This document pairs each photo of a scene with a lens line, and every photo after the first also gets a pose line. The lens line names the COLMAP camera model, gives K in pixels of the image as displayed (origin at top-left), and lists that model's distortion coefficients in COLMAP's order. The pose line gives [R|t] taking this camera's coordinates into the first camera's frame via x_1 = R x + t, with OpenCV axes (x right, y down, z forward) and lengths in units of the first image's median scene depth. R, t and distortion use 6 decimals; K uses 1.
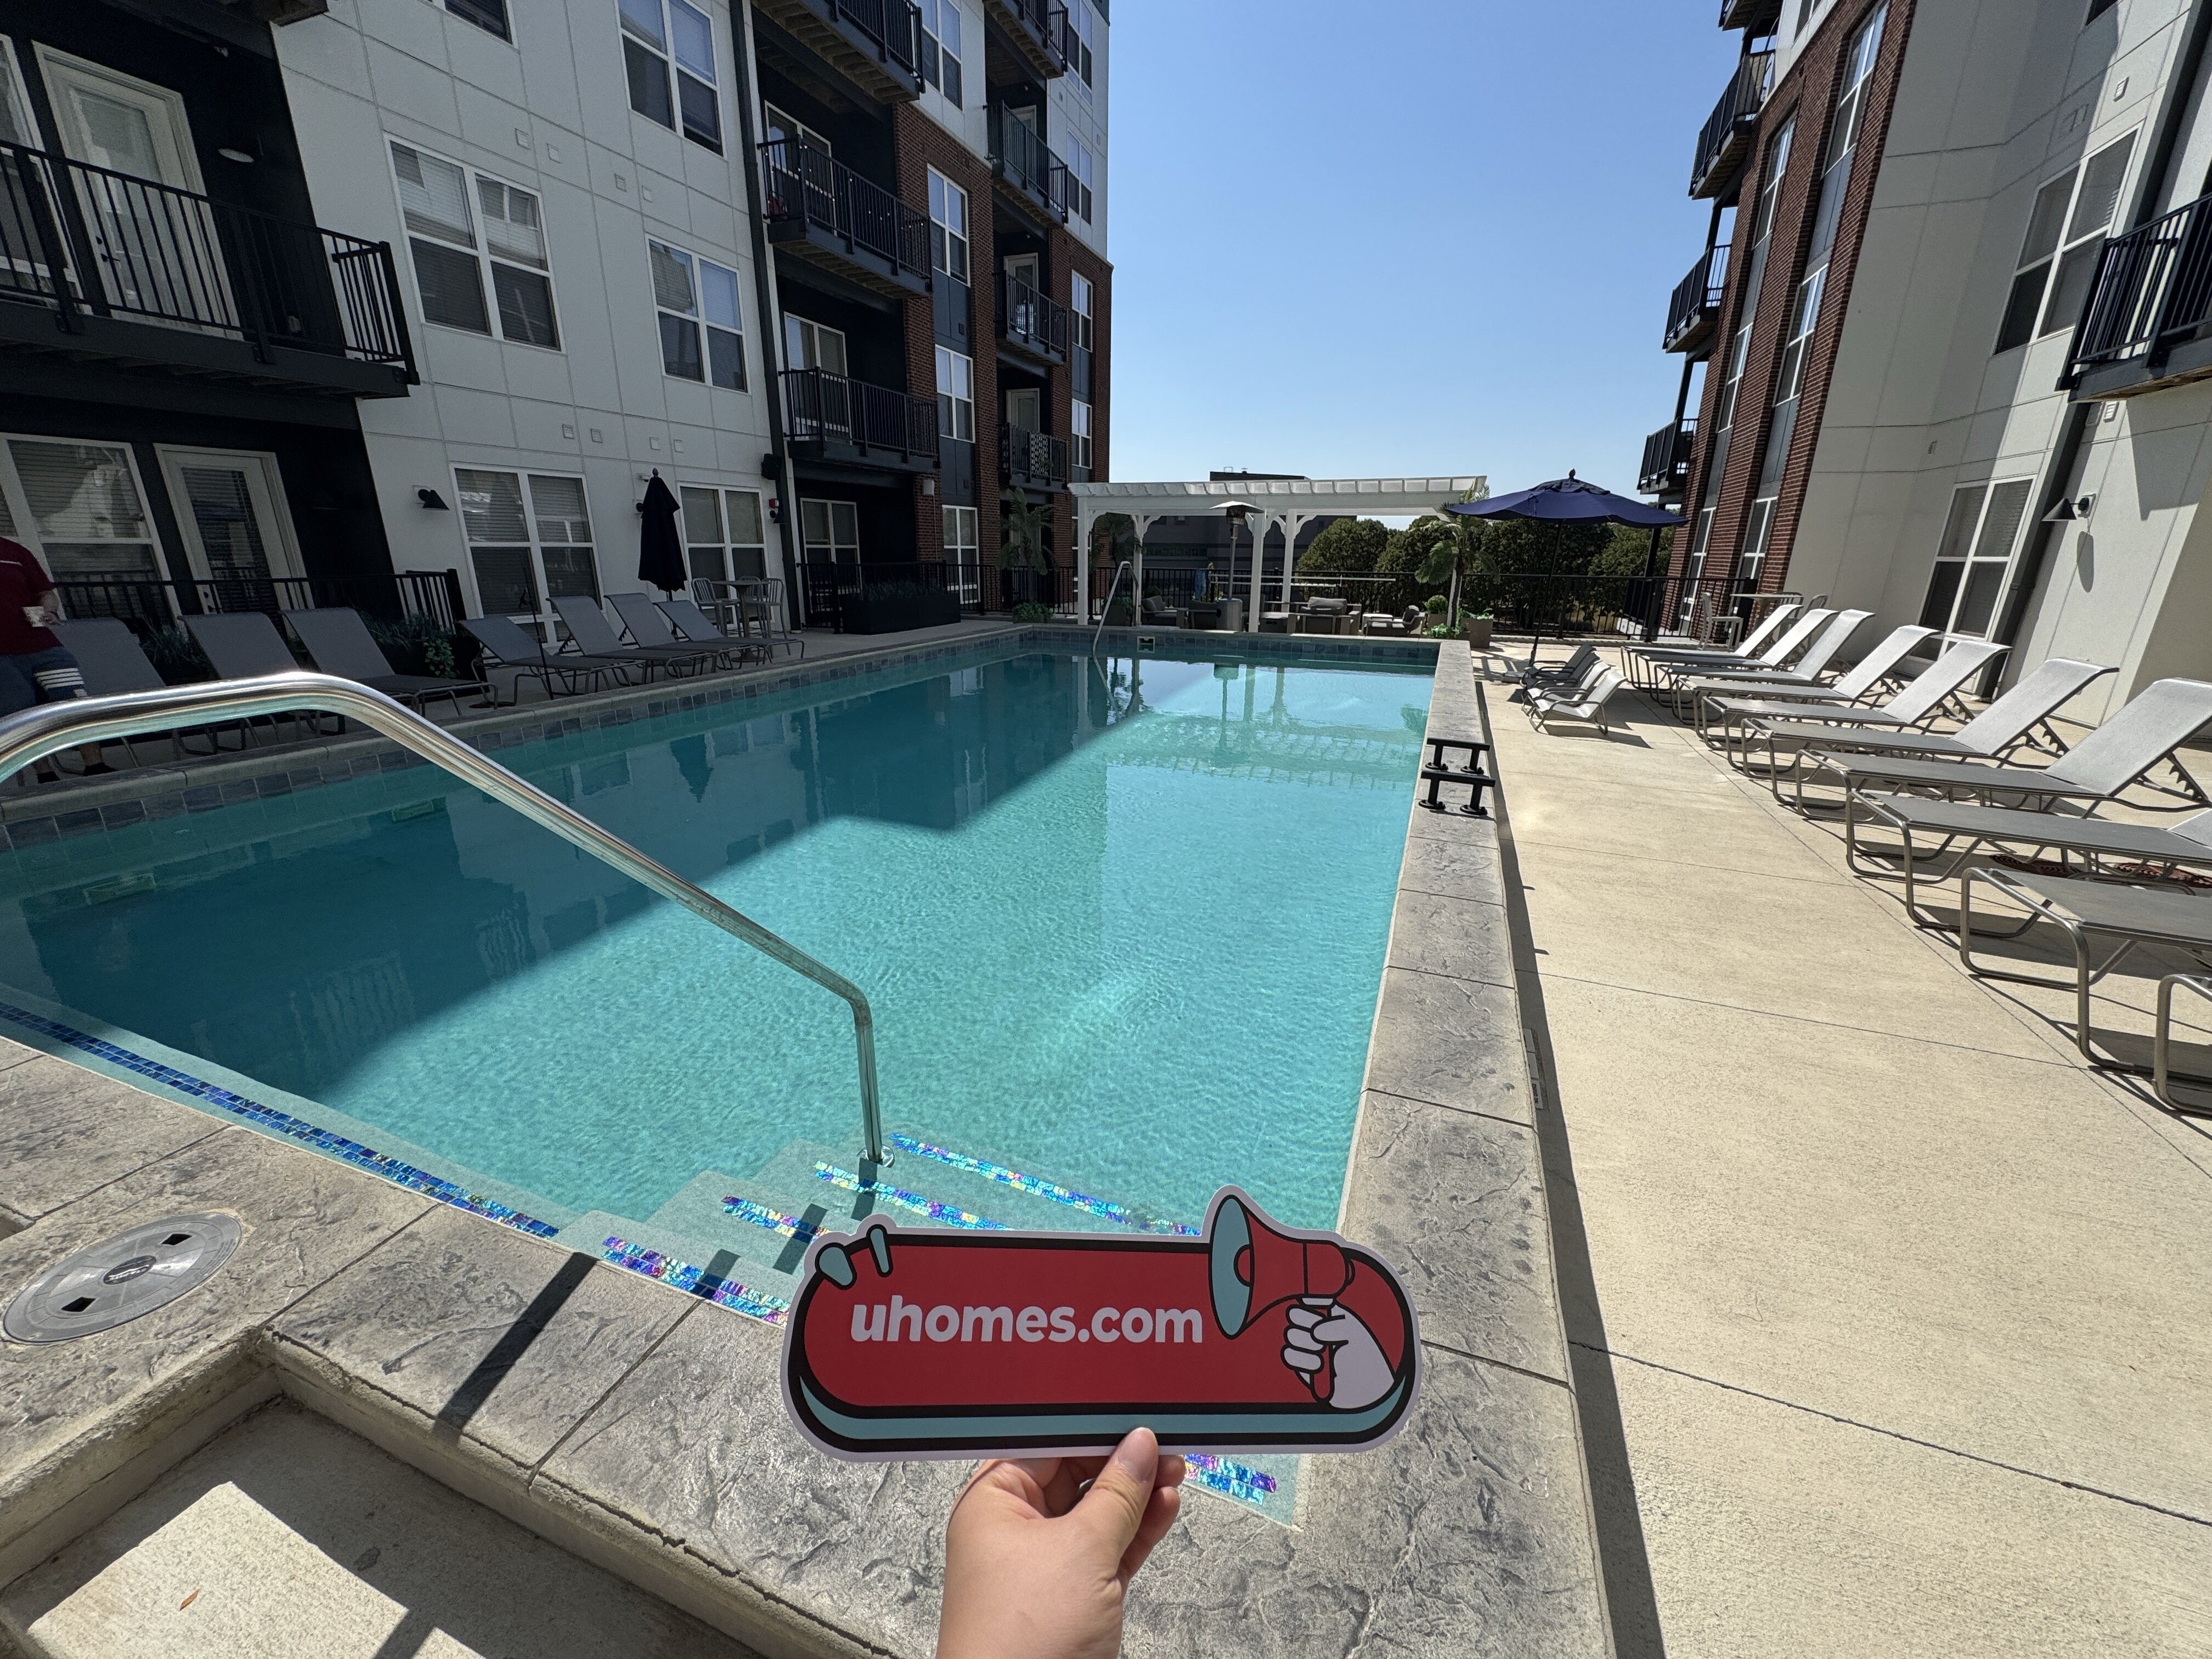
lens RADIAL K [[882.7, 0, 1106.4], [0, 882.7, 826.2], [0, 0, 1]] dist [-0.001637, 0.000298]
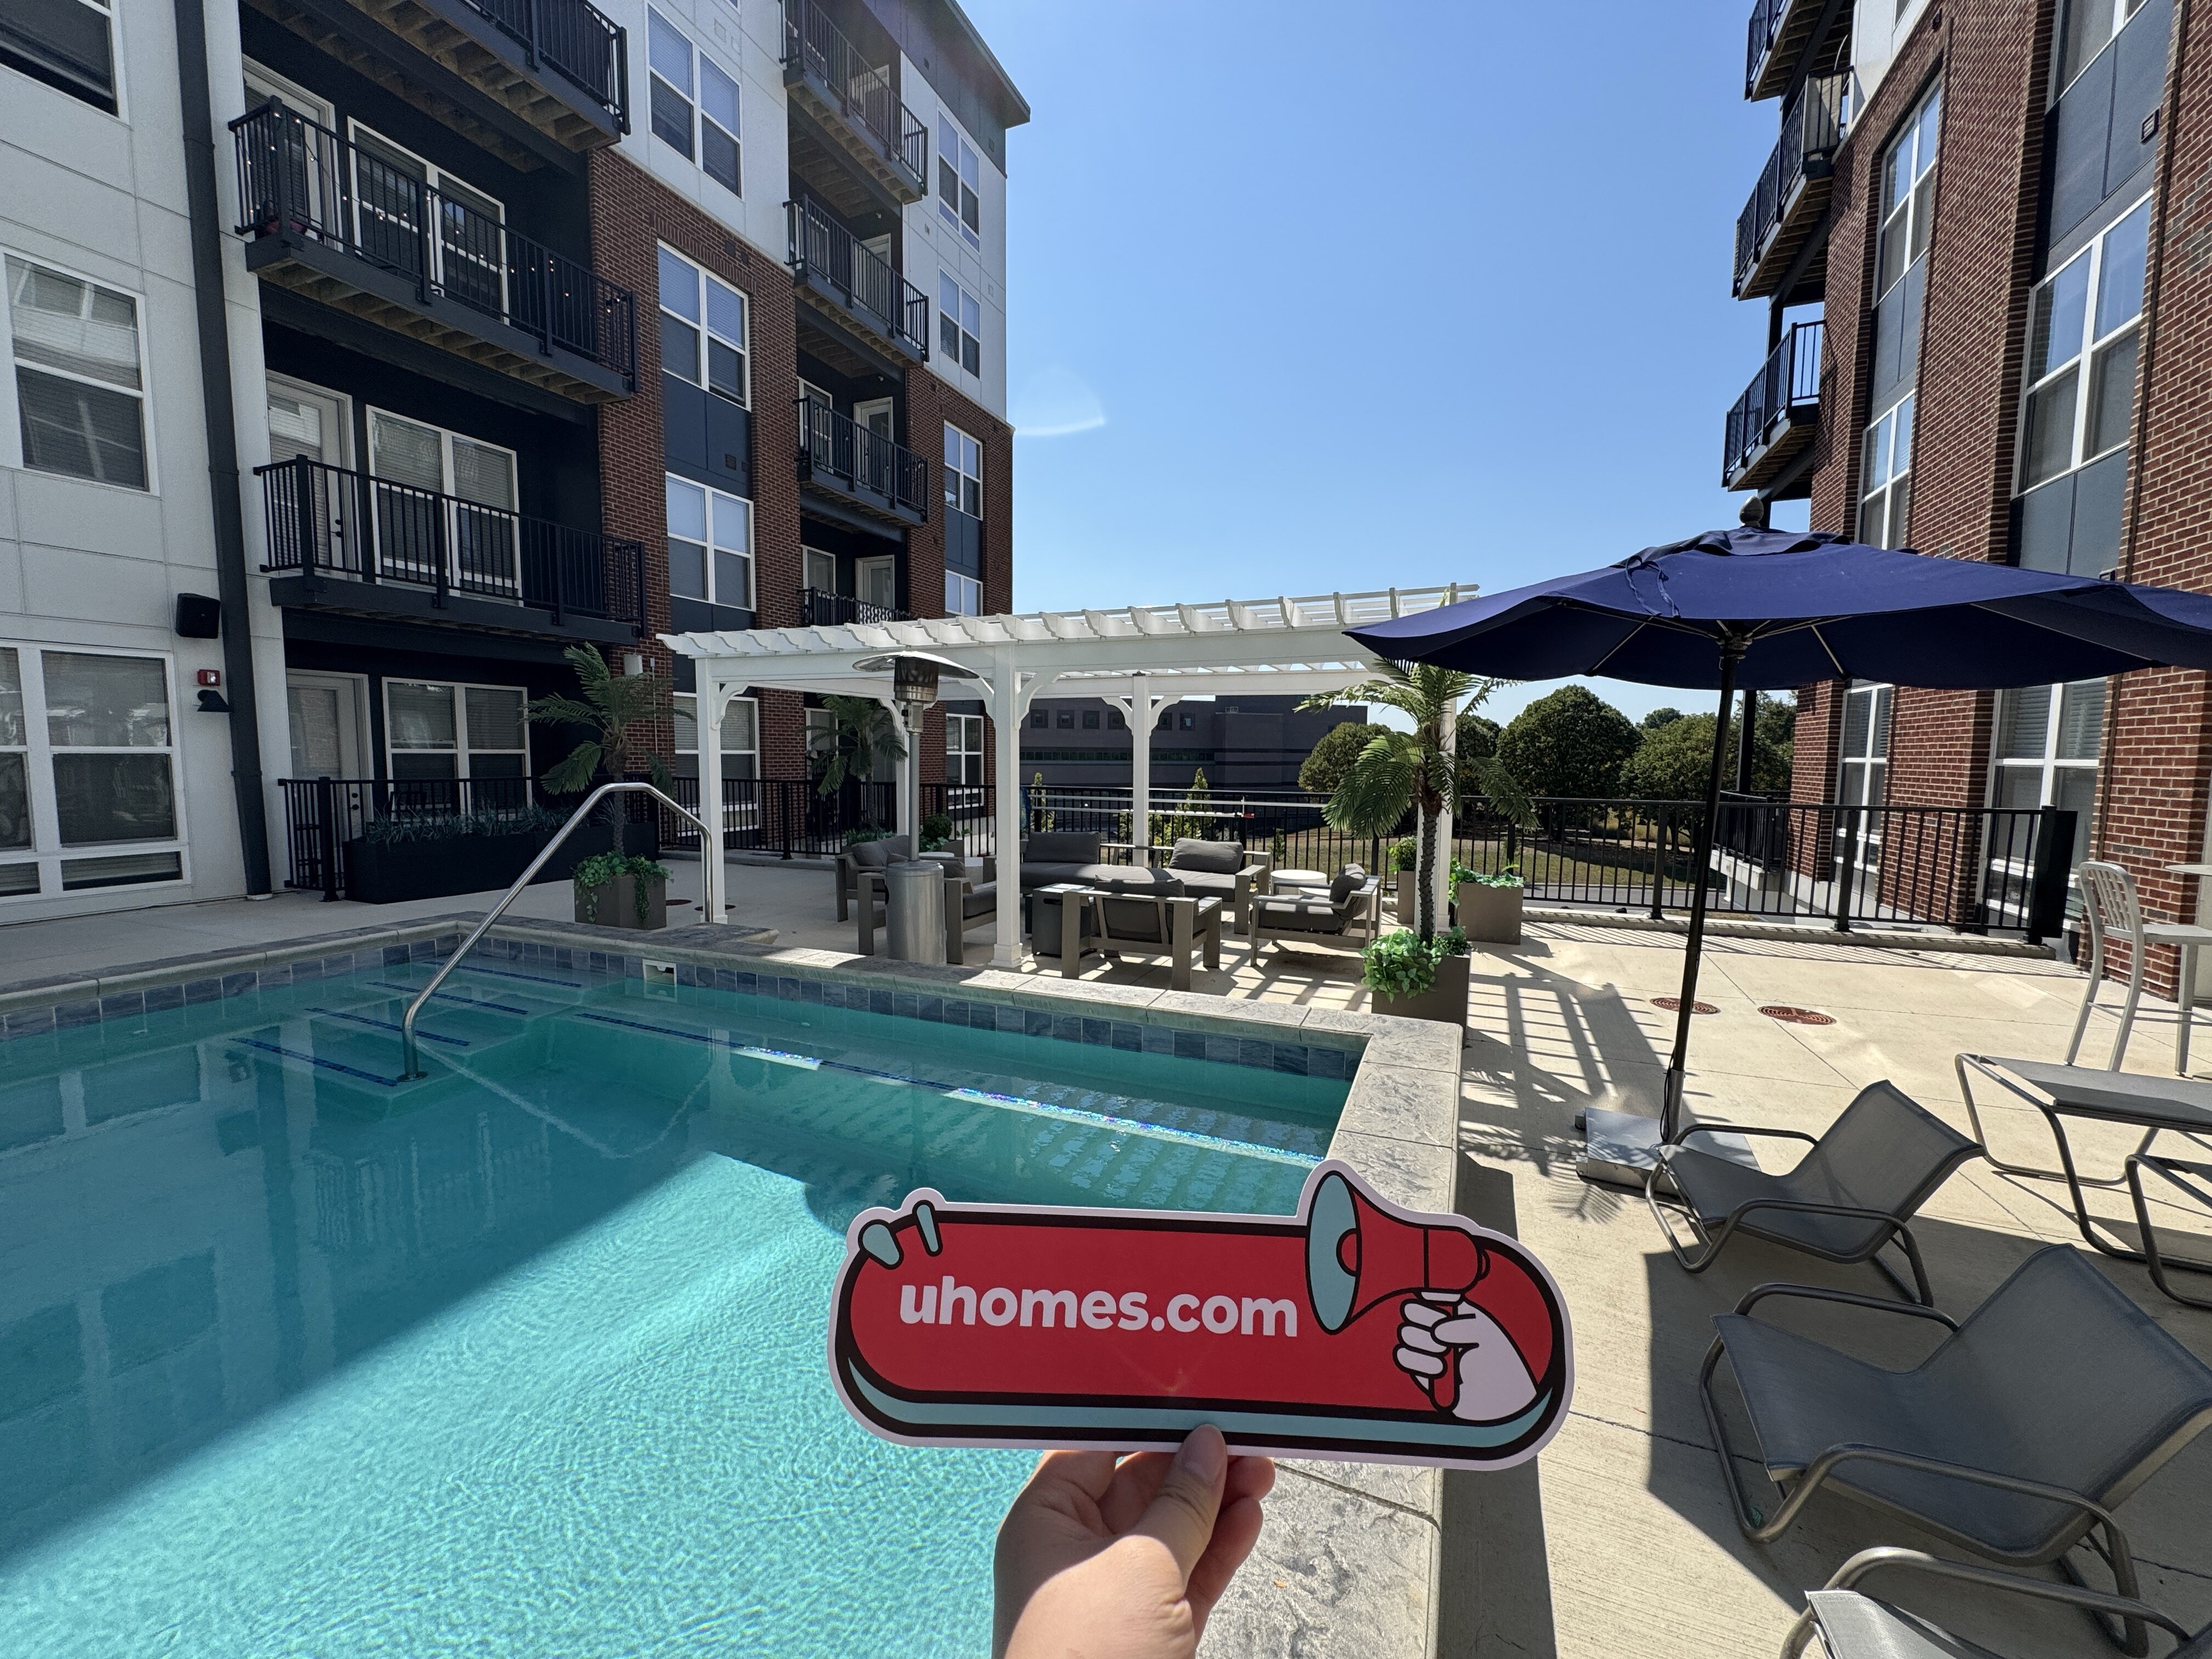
lens RADIAL K [[880.1, 0, 1105.3], [0, 880.1, 826.1], [0, 0, 1]] dist [-0.000672, -0.000264]
pose [[0.999429, 0.000053, -0.033775, 0.232508], [-0.007511, 0.975308, -0.220723, -0.166637], [0.032929, 0.220850, 0.974752, 0.531812]]
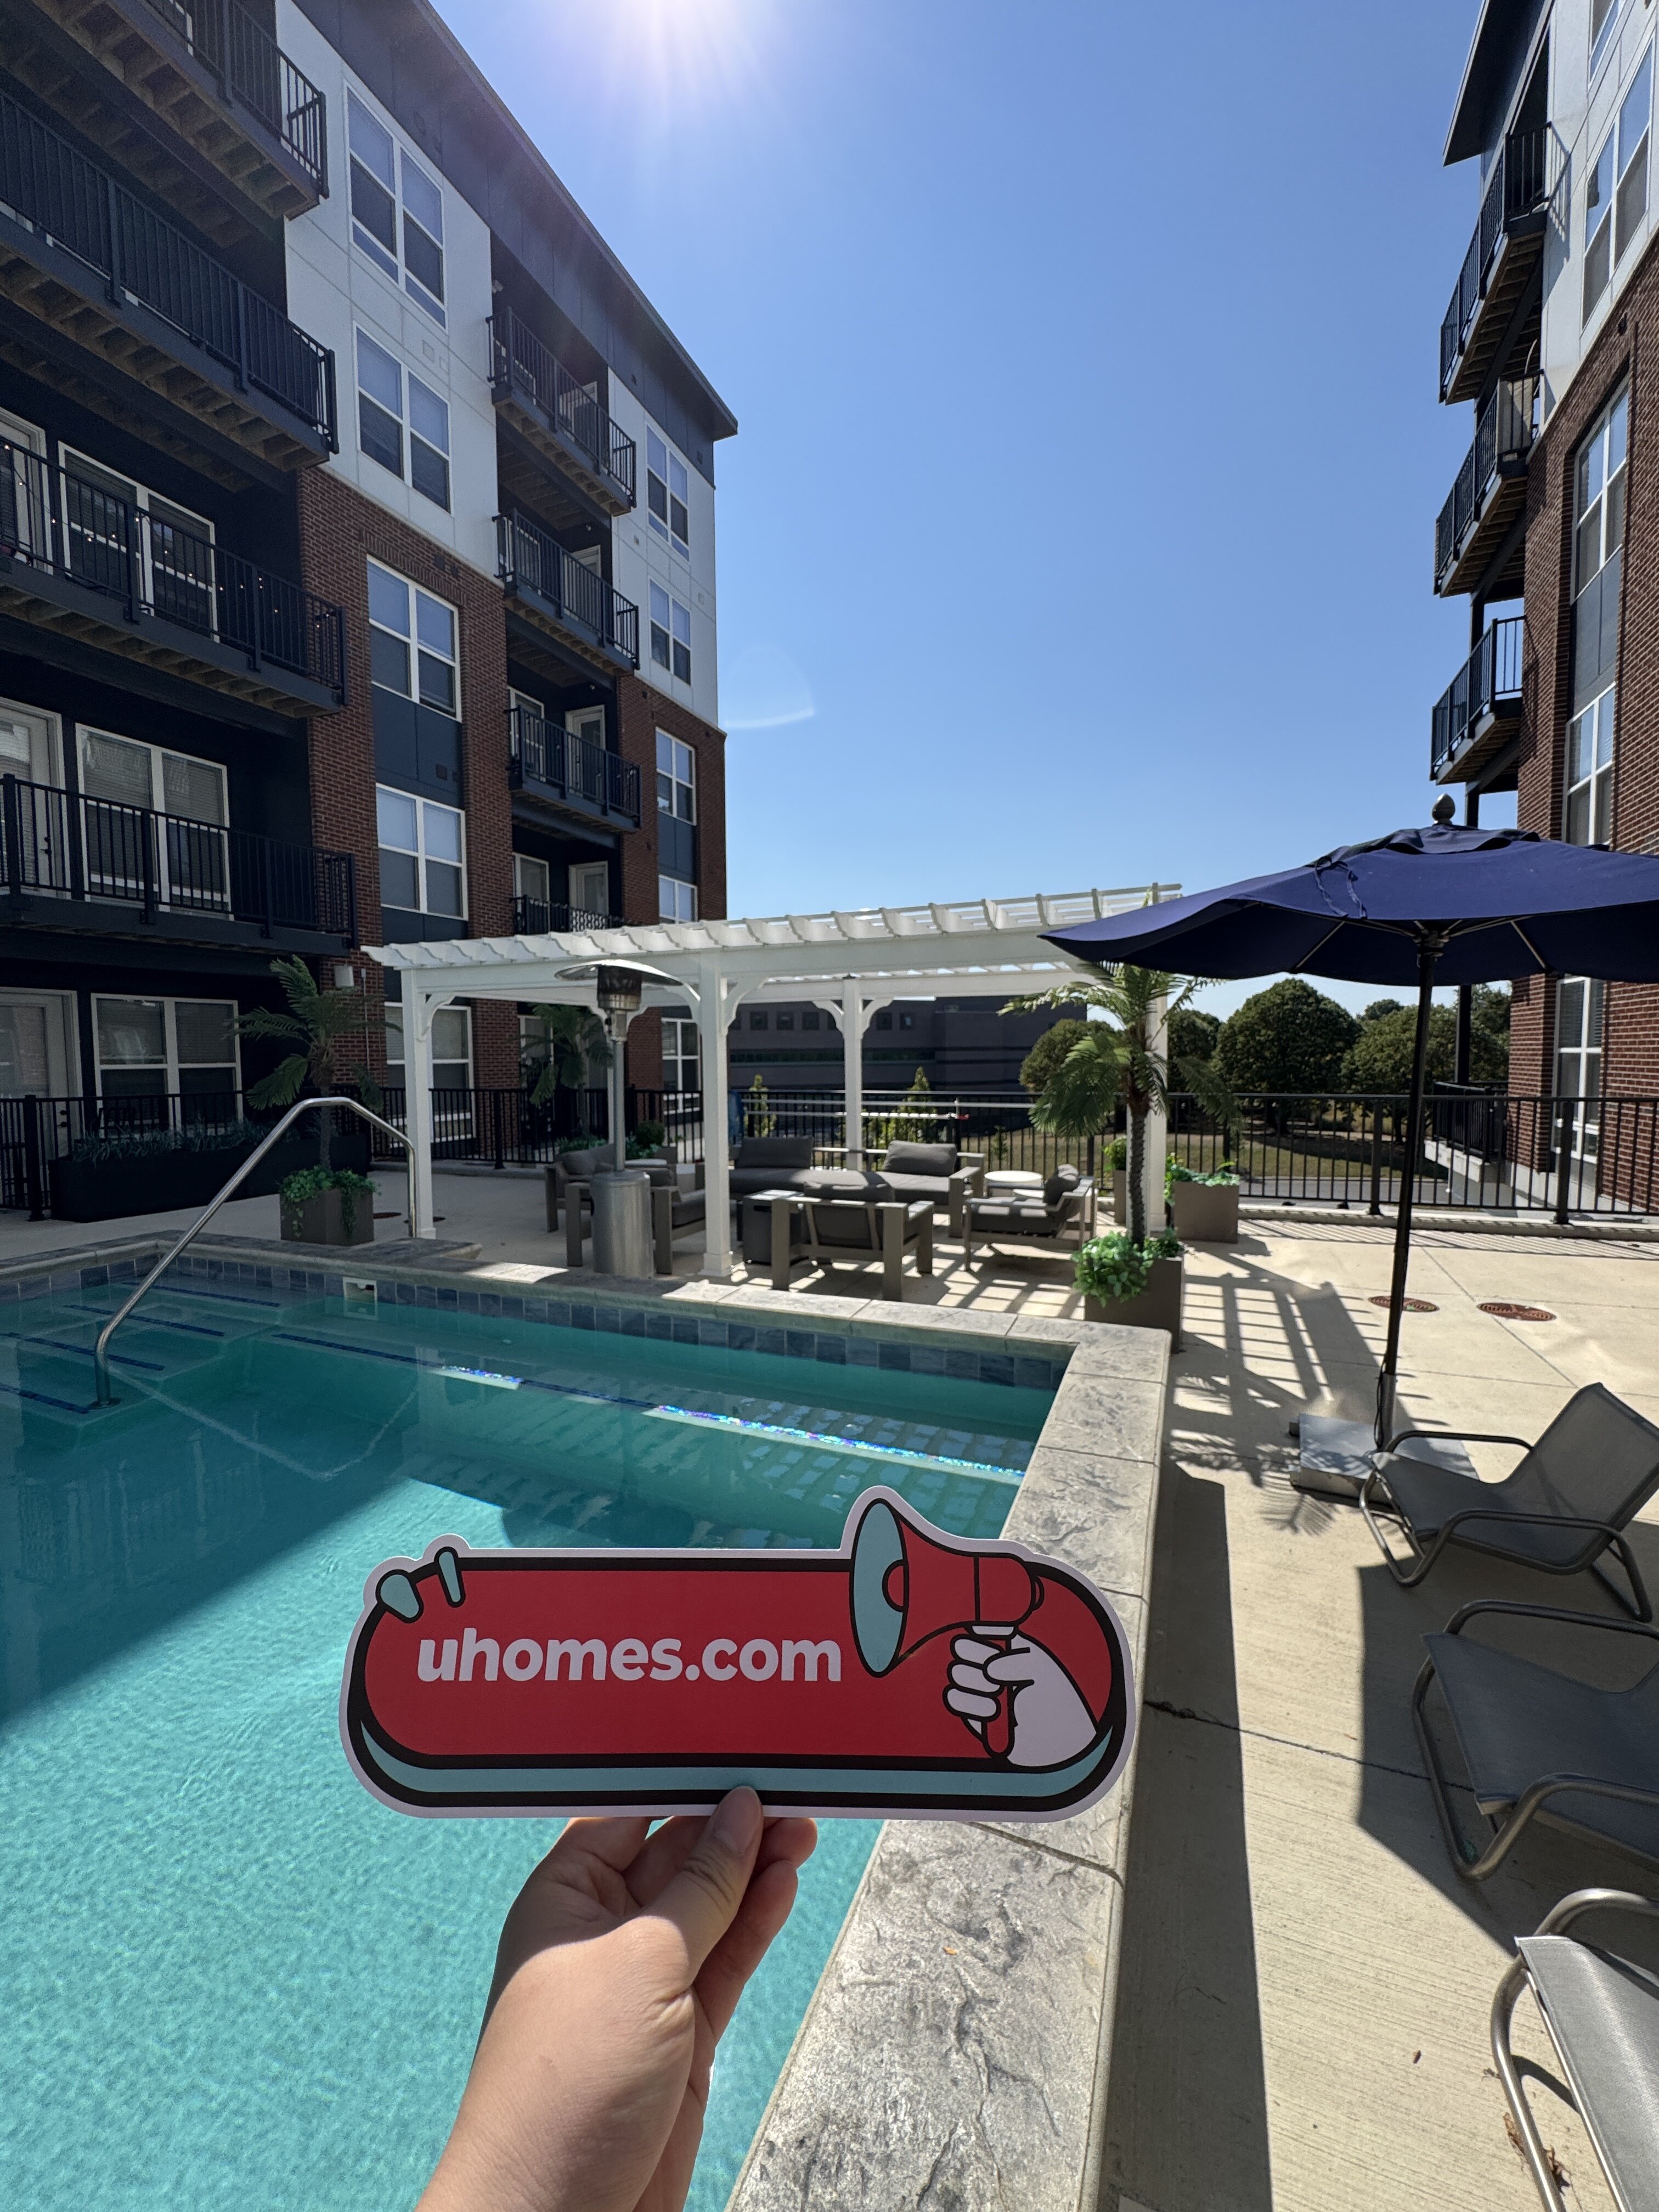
lens RADIAL K [[884.0, 0, 829.5], [0, 884.0, 1106.0], [0, 0, 1]] dist [-0.002536, -0.000183]
pose [[0.999340, -0.018372, -0.031328, 0.239425], [0.010180, 0.969733, -0.243957, -0.169426], [0.034861, 0.243477, 0.969280, 0.534039]]
